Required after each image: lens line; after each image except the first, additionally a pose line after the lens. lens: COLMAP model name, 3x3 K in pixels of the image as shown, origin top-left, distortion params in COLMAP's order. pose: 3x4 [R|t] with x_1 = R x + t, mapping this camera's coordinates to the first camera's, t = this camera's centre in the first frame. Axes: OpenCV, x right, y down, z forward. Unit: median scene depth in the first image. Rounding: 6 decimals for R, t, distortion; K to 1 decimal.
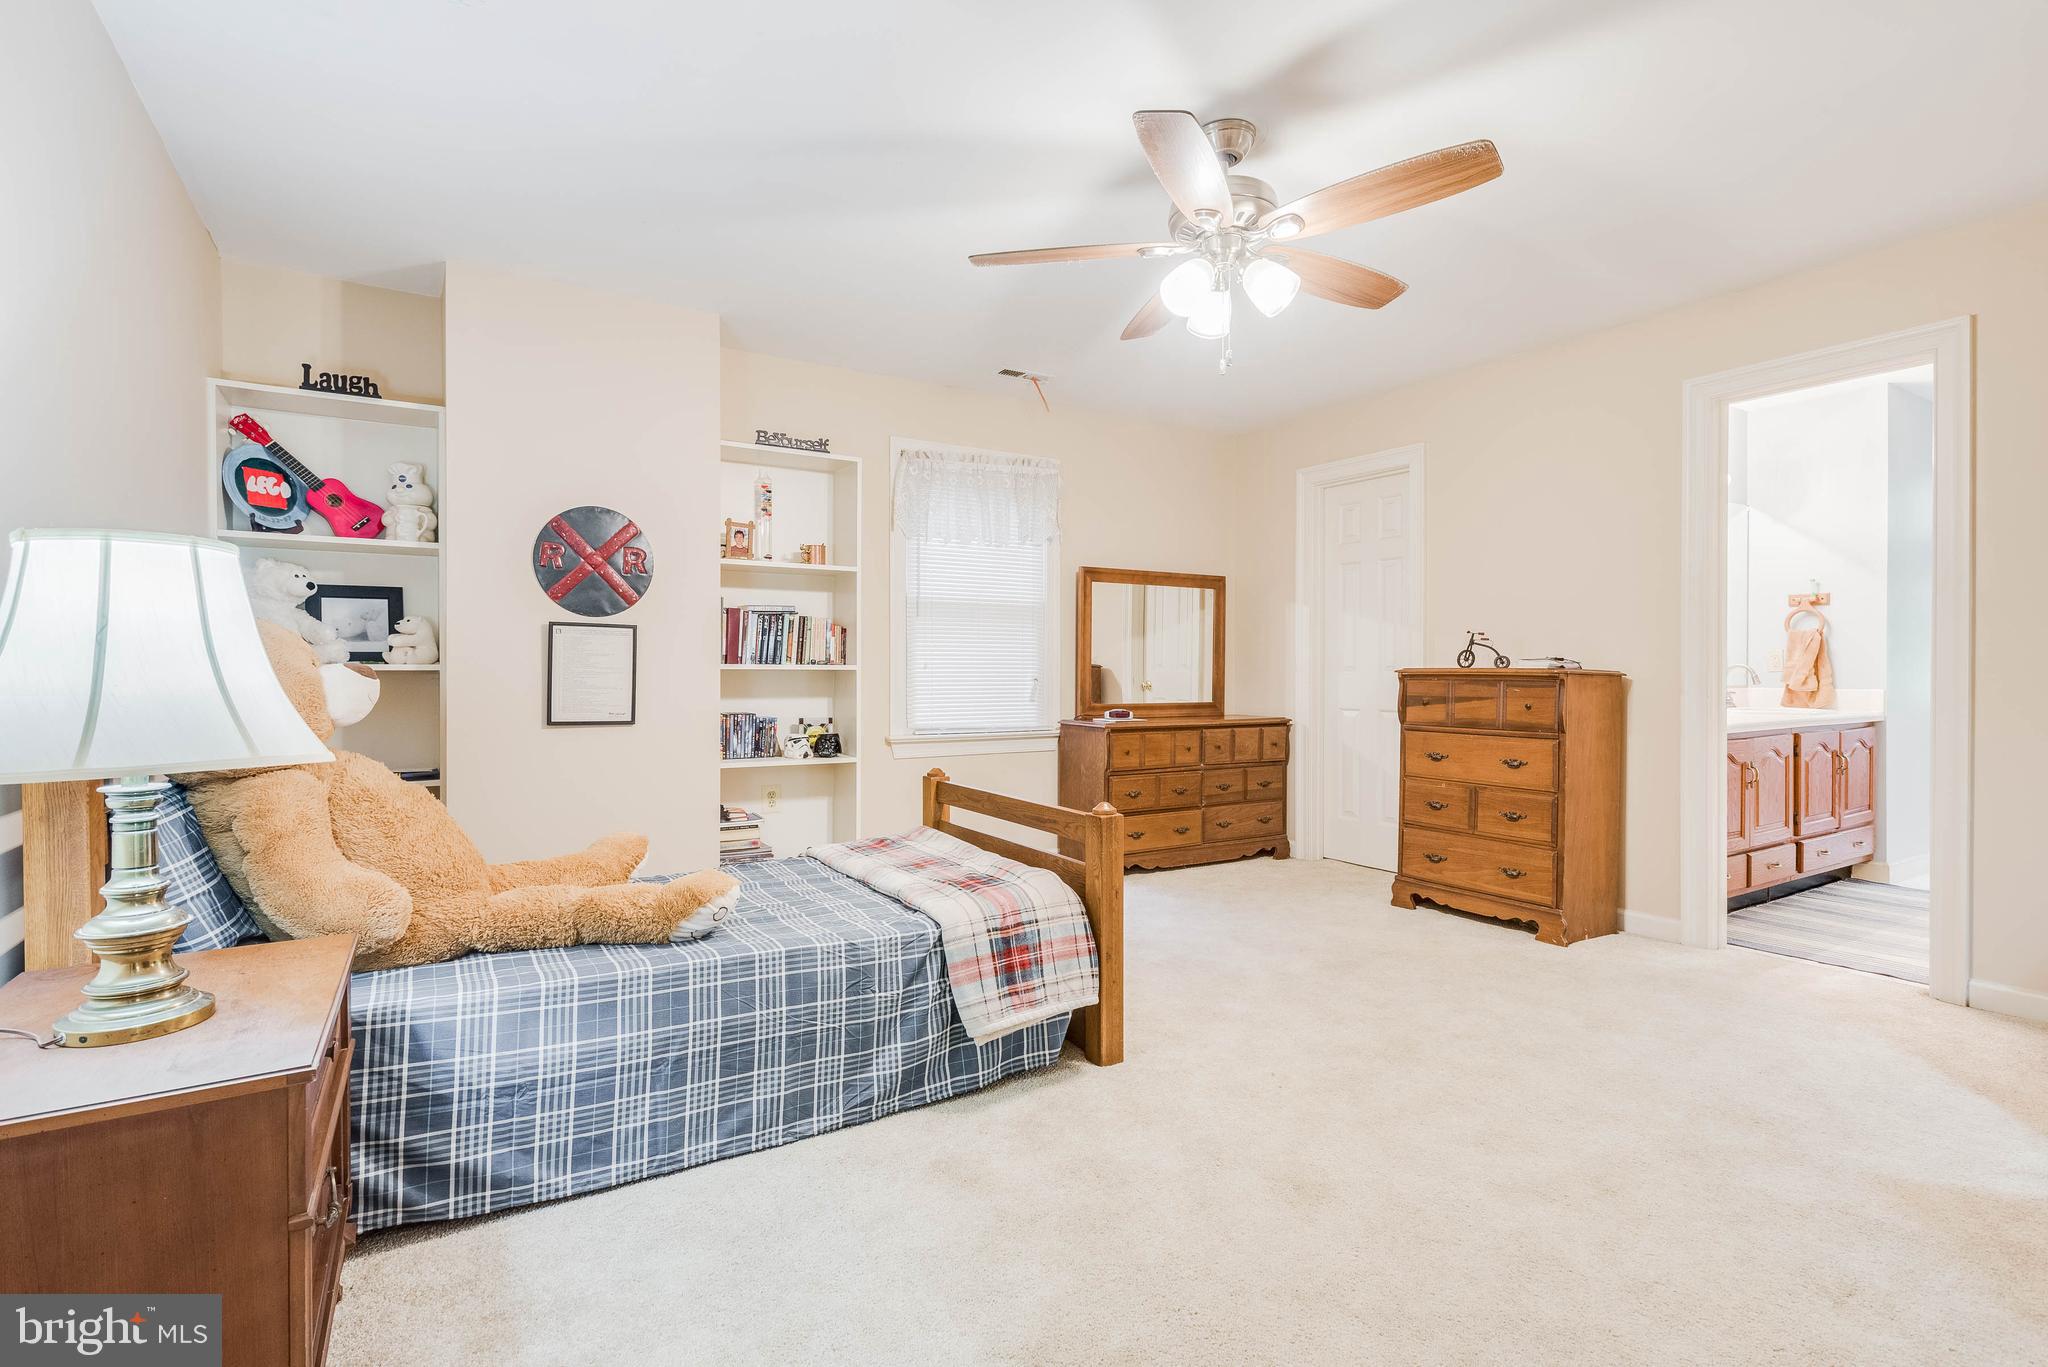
lens RADIAL K [[977.6, 0, 1024.2], [0, 977.6, 676.8], [0, 0, 1]] dist [0.012118, -0.001190]
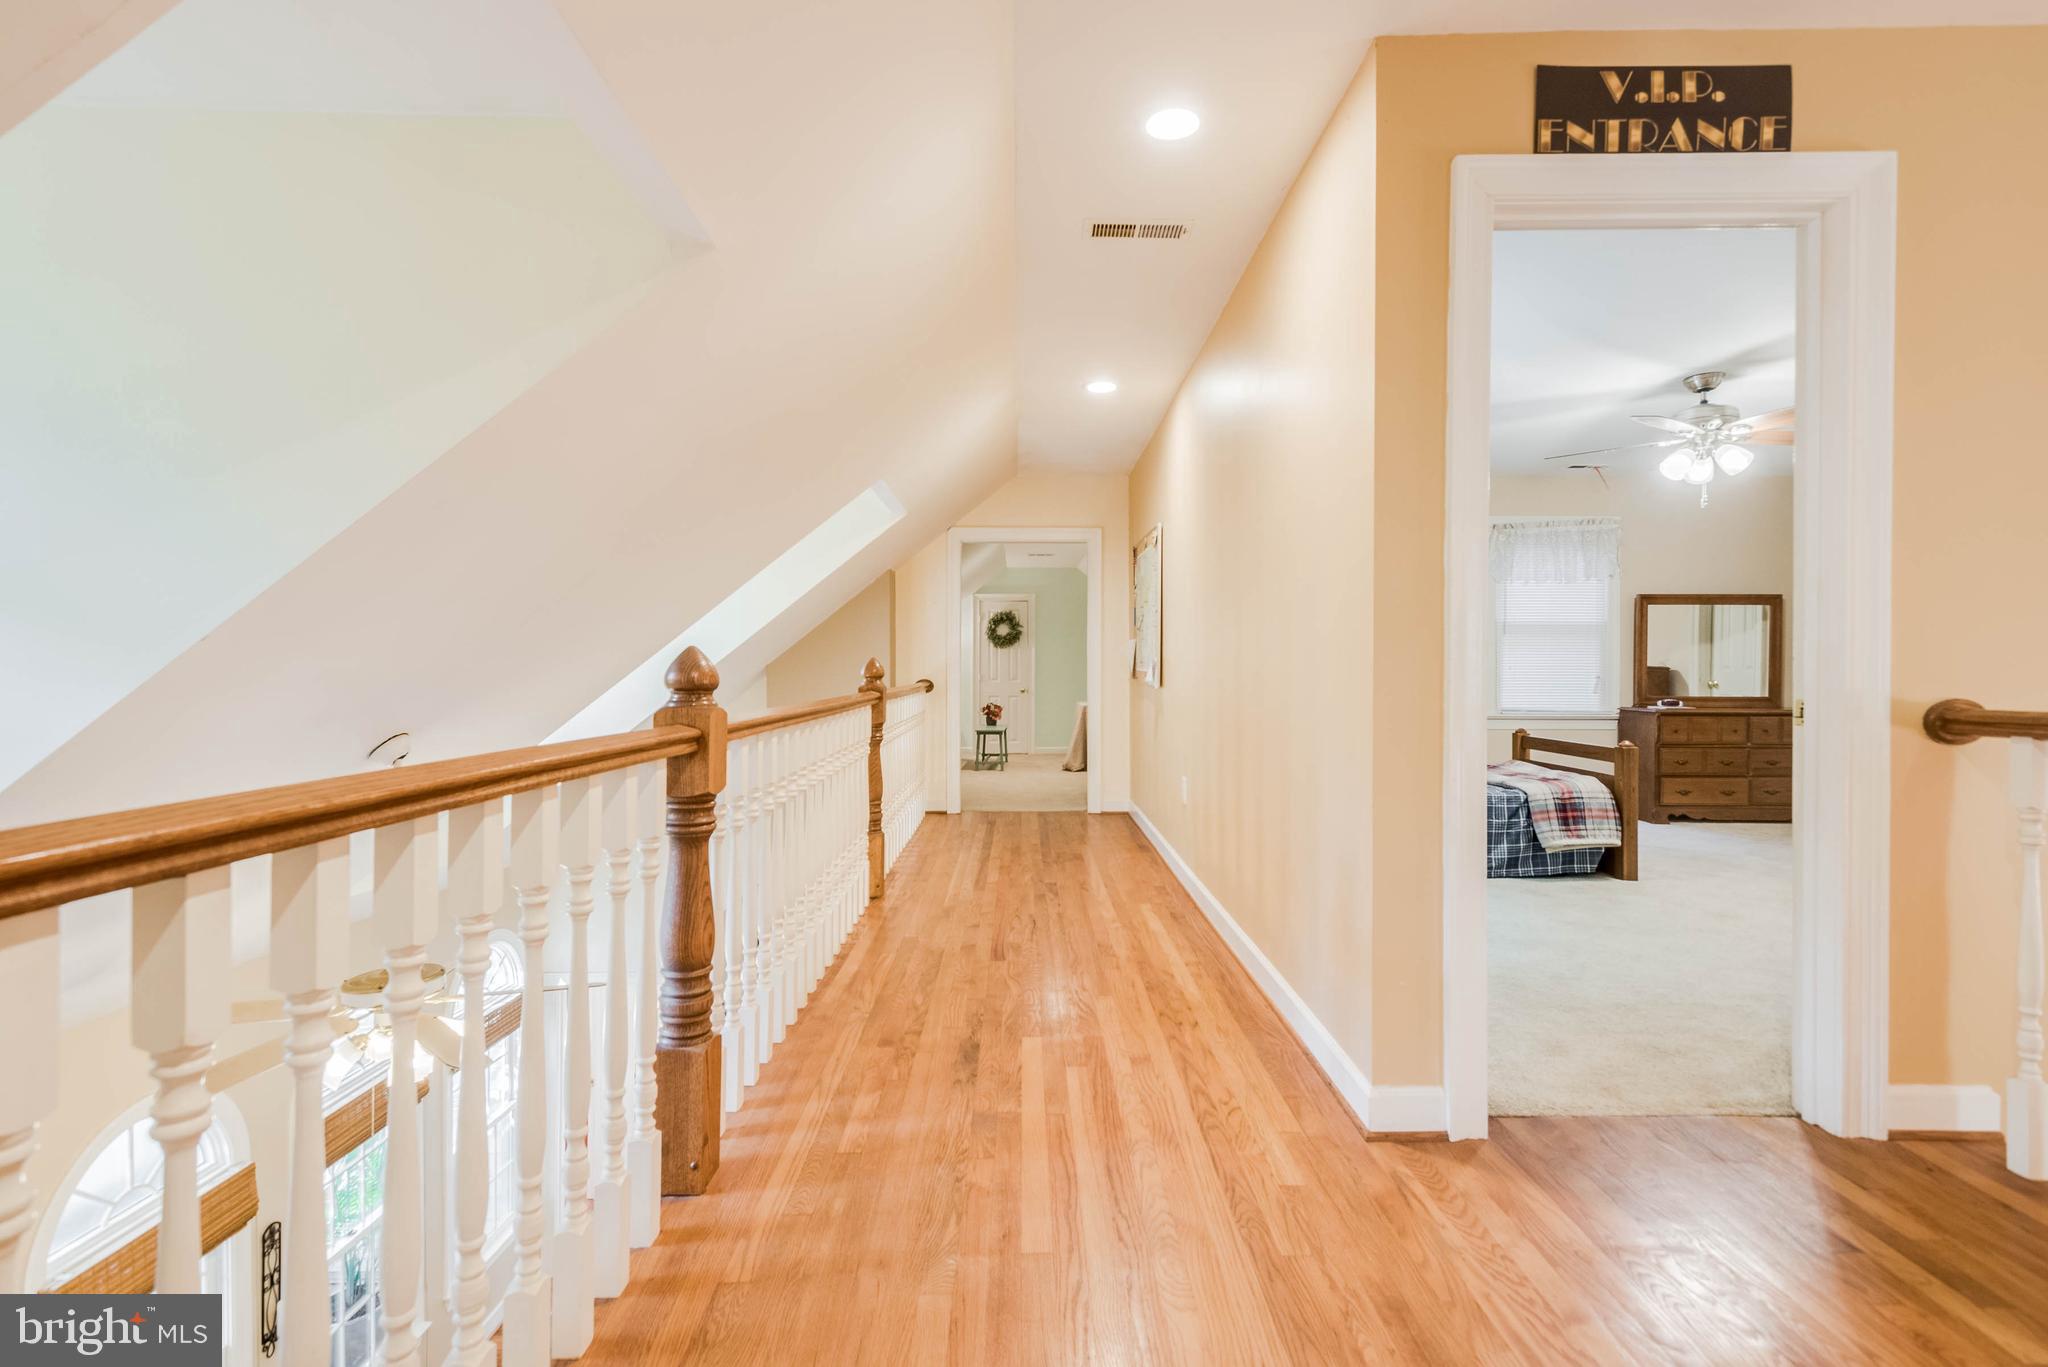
lens RADIAL K [[977.6, 0, 1015.3], [0, 977.6, 668.2], [0, 0, 1]] dist [0.012118, -0.001190]
pose [[0.852230, 0.003552, -0.523156, 0.070550], [-0.007981, 0.999949, -0.006211, 0.011464], [0.523107, 0.009469, 0.852215, -1.237856]]
